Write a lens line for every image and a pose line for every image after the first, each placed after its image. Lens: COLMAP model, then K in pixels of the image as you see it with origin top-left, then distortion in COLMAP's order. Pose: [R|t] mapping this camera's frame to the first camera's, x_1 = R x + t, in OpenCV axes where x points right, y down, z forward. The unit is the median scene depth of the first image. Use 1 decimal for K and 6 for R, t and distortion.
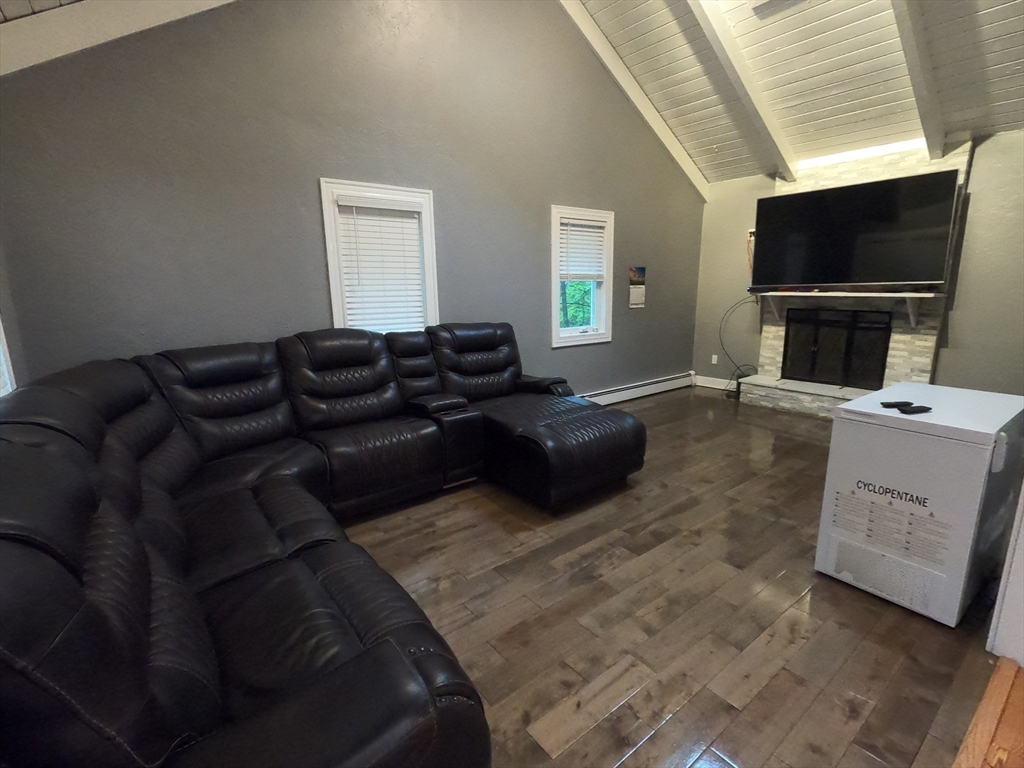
lens RADIAL K [[488.4, 0, 509.2], [0, 488.4, 379.7], [0, 0, 1]] dist [0.001786, -0.000843]
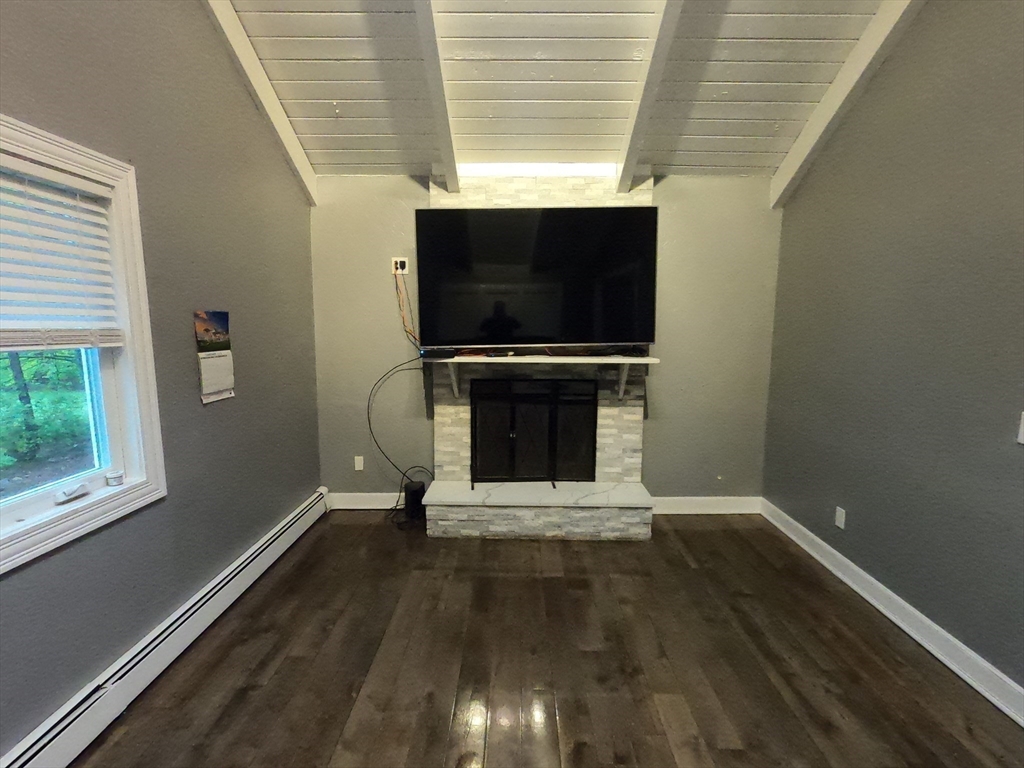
lens RADIAL K [[488.4, 0, 512.4], [0, 488.4, 381.9], [0, 0, 1]] dist [0.001786, -0.000843]
pose [[0.619781, -0.083904, 0.780276, 0.085405], [0.142452, 0.989779, -0.006719, -0.133009], [-0.771737, 0.115316, 0.625399, 0.551851]]
